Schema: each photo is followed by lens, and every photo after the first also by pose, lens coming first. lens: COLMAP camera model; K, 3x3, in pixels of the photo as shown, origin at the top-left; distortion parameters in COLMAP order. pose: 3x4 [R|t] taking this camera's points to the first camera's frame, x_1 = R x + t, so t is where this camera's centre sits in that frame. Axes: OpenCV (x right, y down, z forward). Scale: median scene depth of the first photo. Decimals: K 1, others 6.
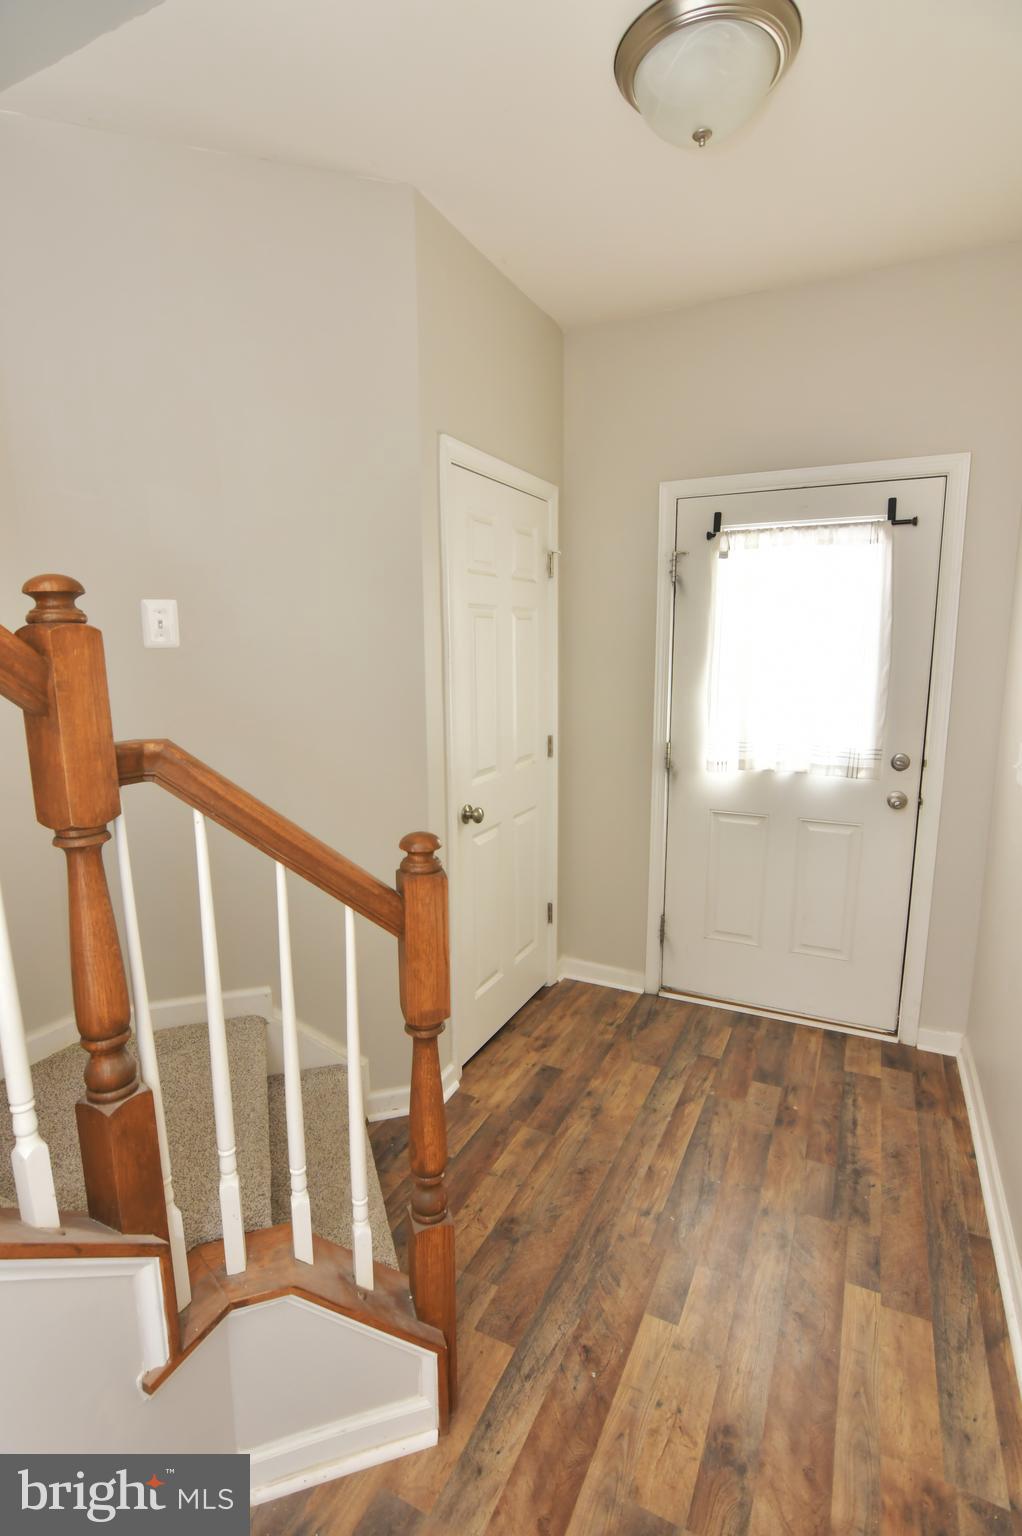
lens RADIAL K [[747.5, 0, 496.3], [0, 747.5, 775.7], [0, 0, 1]] dist [-0.034851, 0.010962]
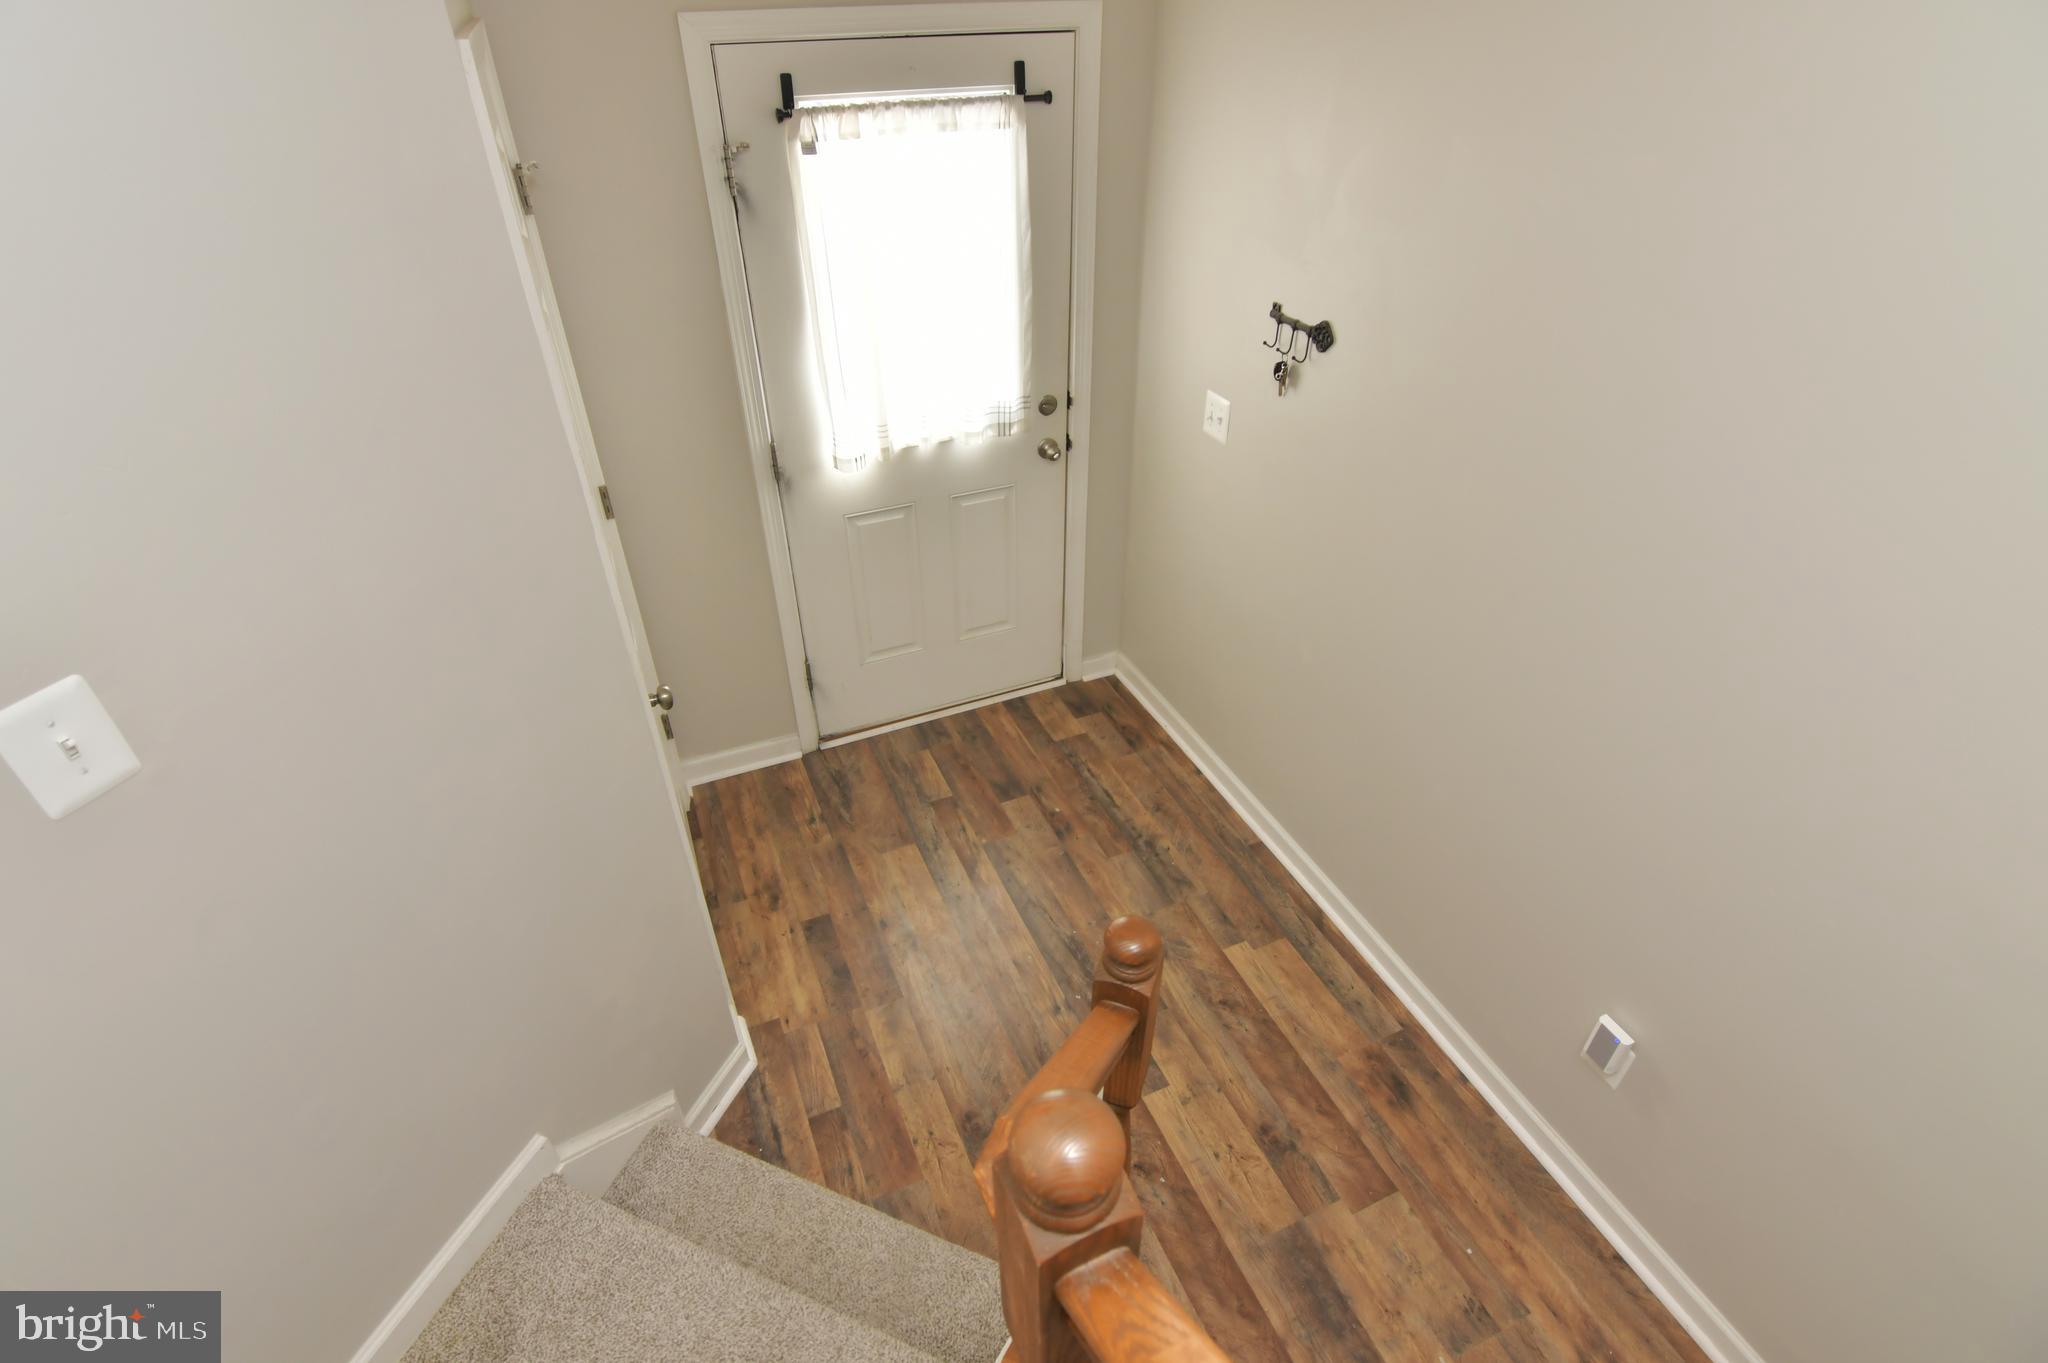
lens RADIAL K [[996.6, 0, 1020.9], [0, 996.6, 669.4], [0, 0, 1]] dist [-0.034851, 0.010962]
pose [[0.638501, -0.446184, 0.627085, -0.334726], [0.137262, 0.867754, 0.477664, -0.313840], [-0.757281, -0.218914, 0.615306, 0.264575]]
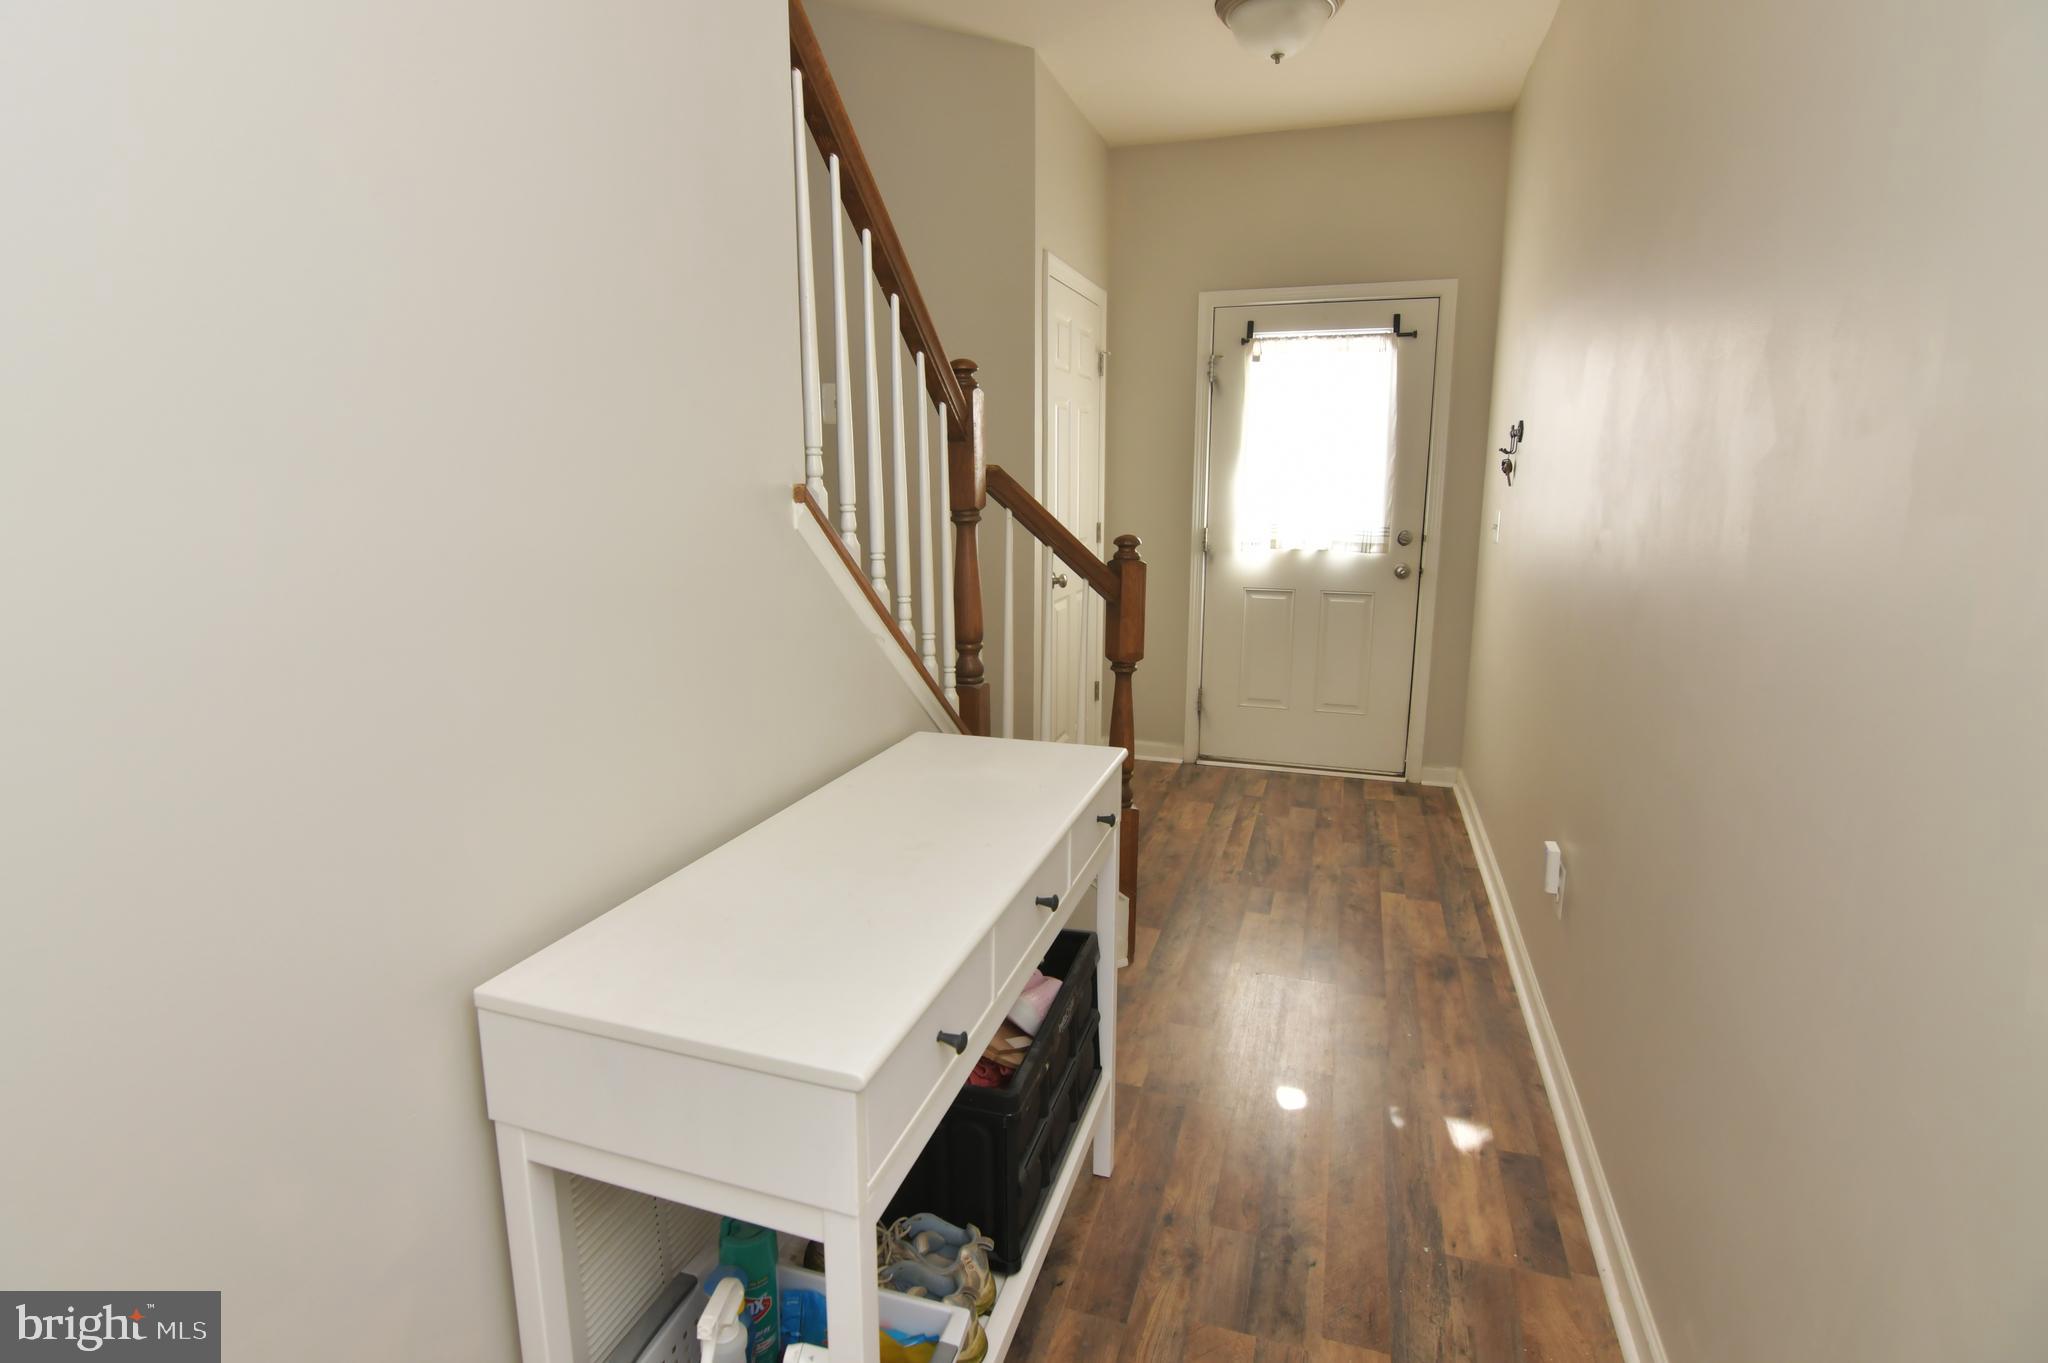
lens RADIAL K [[992.7, 0, 1016.1], [0, 992.7, 669.8], [0, 0, 1]] dist [-0.029953, 0.008198]
pose [[0.989285, -0.021384, 0.144425, -0.312393], [0.018581, 0.999613, 0.020726, 0.153666], [-0.144812, -0.017820, 0.989299, -0.493488]]
